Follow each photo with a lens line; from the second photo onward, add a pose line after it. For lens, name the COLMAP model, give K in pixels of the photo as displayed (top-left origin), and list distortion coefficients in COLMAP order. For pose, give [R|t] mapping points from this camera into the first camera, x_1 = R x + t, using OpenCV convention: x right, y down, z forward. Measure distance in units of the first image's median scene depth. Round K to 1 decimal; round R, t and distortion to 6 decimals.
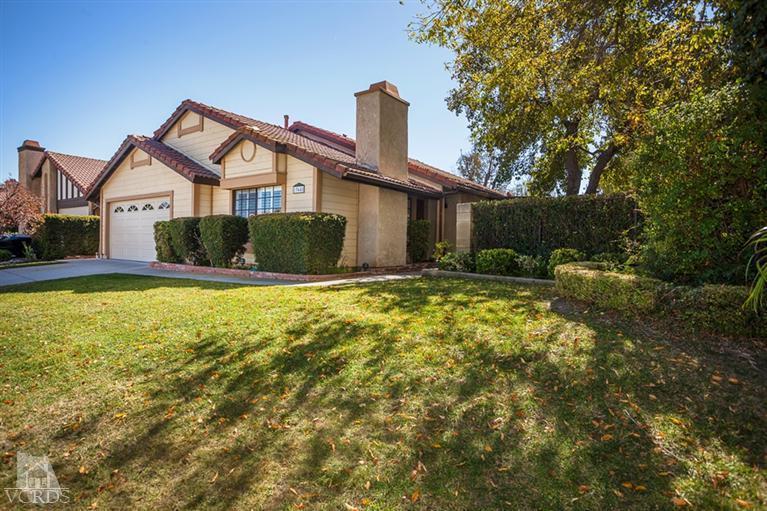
lens RADIAL K [[384.6, 0, 398.8], [0, 384.6, 253.1], [0, 0, 1]] dist [-0.003353, 0.001120]
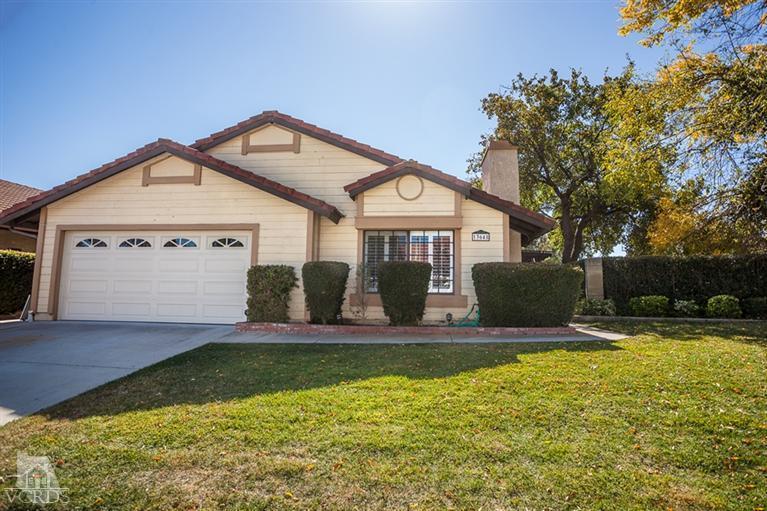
lens RADIAL K [[384.6, 0, 398.8], [0, 384.6, 253.1], [0, 0, 1]] dist [-0.003353, 0.001120]
pose [[0.851744, 0.034353, 0.522831, -0.794976], [0.021402, 0.994734, -0.100226, -0.031065], [-0.523521, 0.096557, 0.846524, 0.269707]]
